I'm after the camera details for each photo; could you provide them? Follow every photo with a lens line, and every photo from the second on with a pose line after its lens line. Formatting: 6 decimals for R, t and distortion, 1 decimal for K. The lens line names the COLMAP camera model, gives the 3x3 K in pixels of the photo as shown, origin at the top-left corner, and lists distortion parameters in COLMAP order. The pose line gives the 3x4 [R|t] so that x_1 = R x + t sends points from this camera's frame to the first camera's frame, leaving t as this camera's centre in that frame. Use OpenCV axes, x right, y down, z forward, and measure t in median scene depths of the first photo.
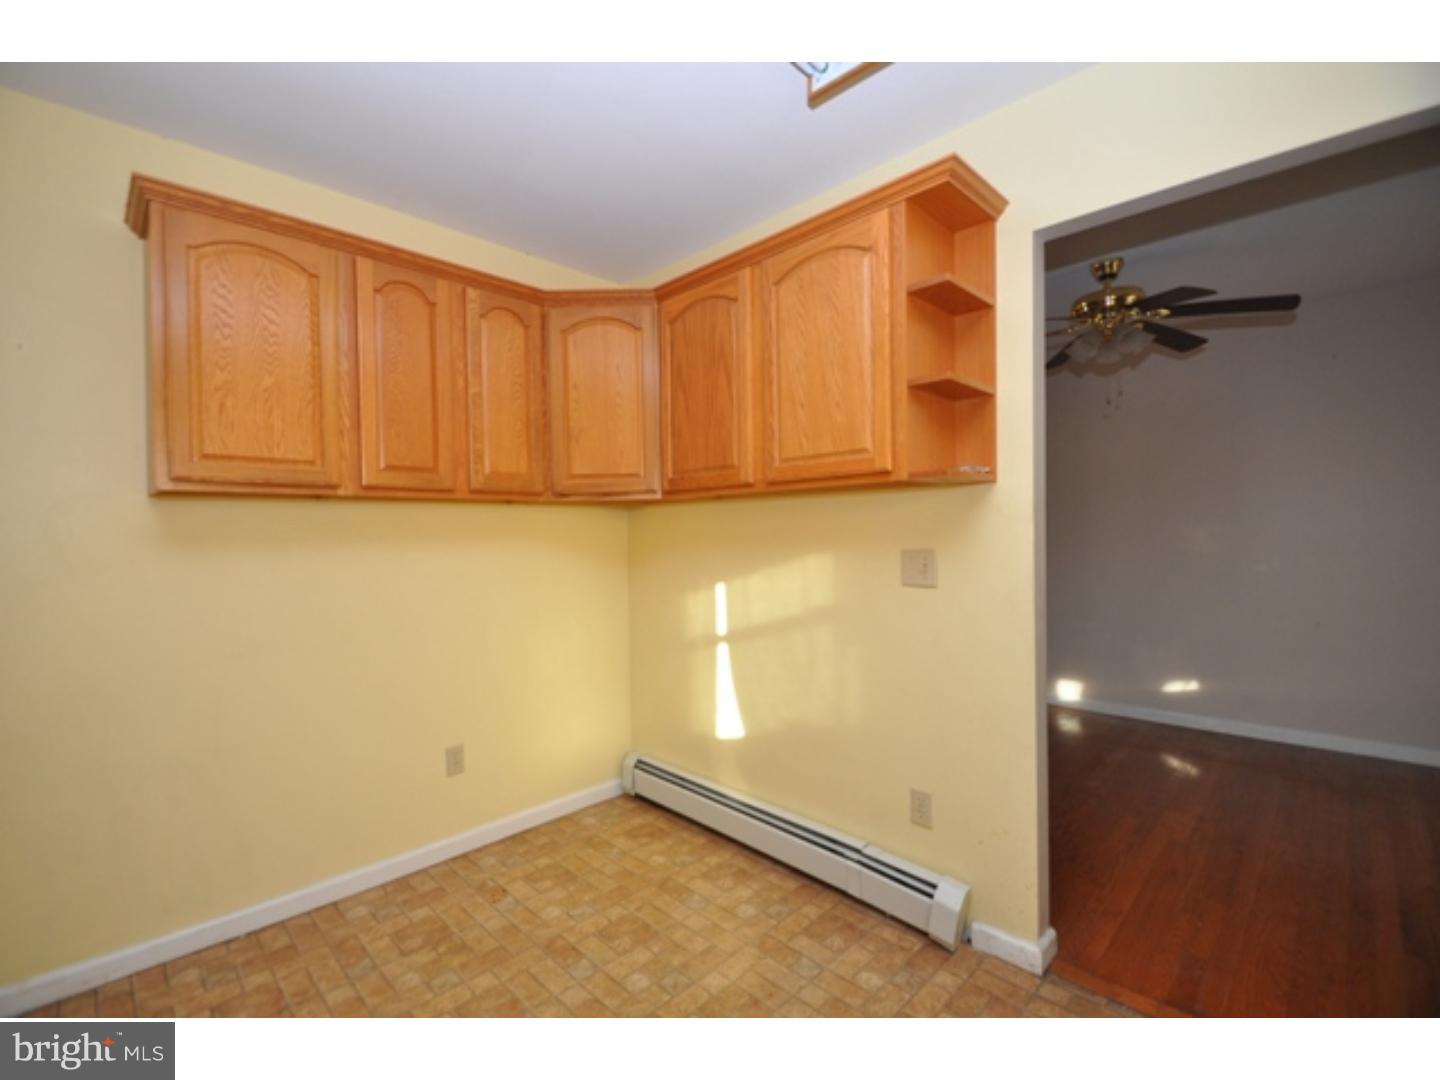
lens RADIAL K [[633.3, 0, 700.1], [0, 633.3, 545.5], [0, 0, 1]] dist [0.022588, -0.022064]
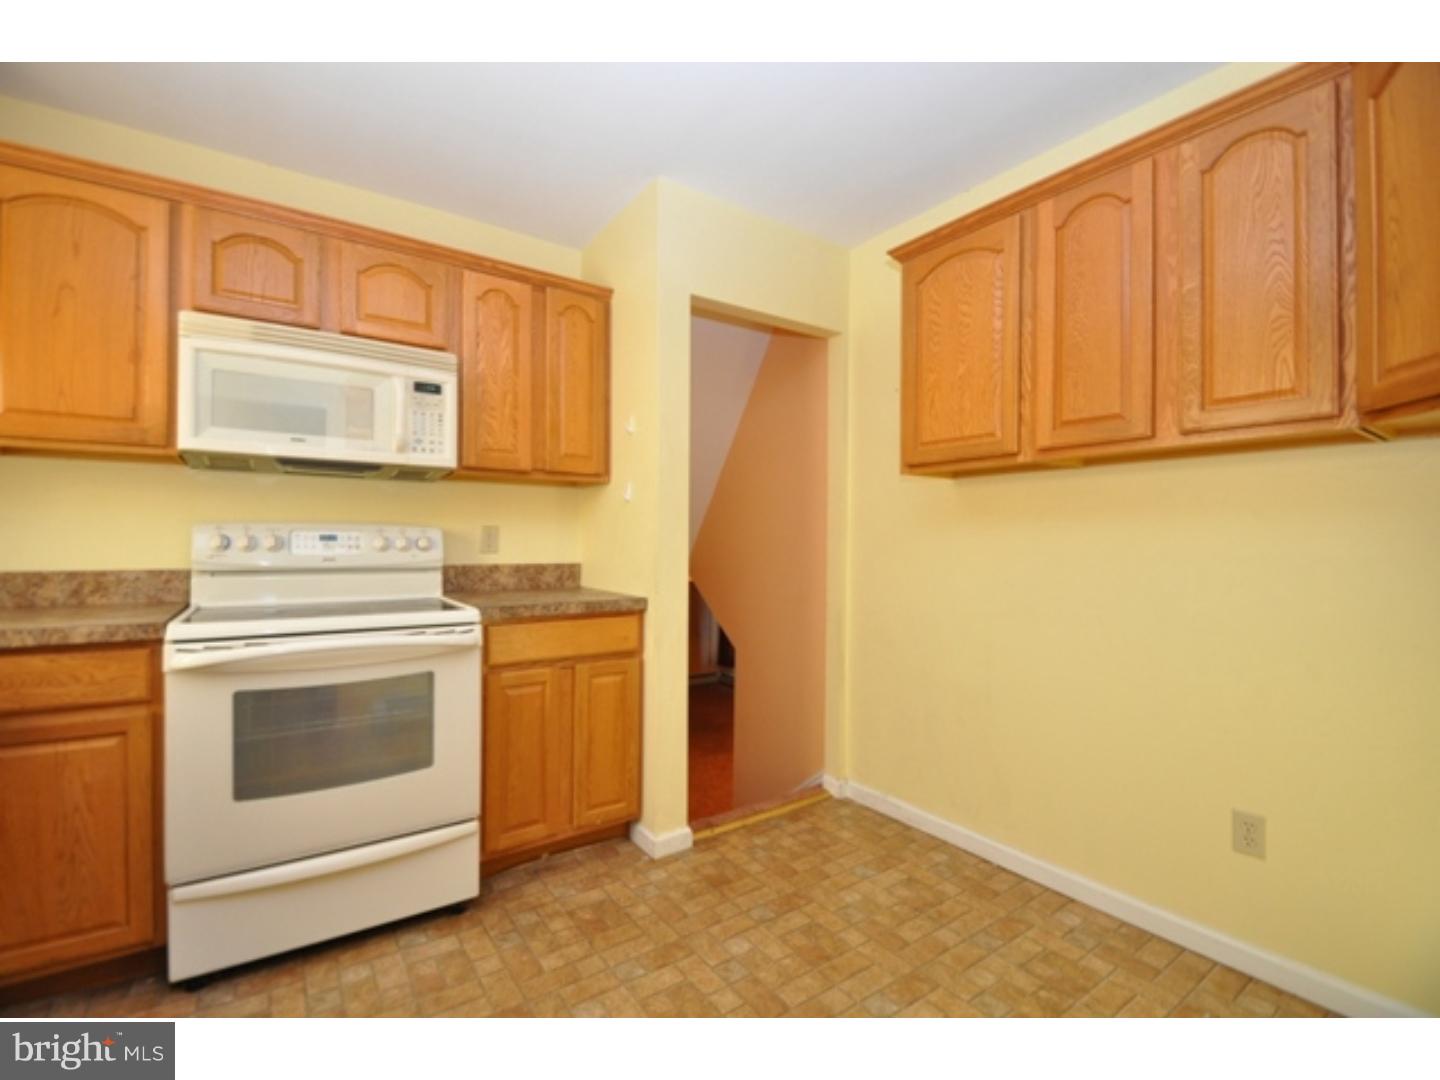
lens RADIAL K [[633.3, 0, 700.1], [0, 633.3, 545.5], [0, 0, 1]] dist [0.022588, -0.022064]
pose [[-0.177770, 0.018965, -0.983889, 0.488741], [-0.020374, 0.999529, 0.022947, 0.036758], [0.983861, 0.024126, -0.177300, 0.698941]]
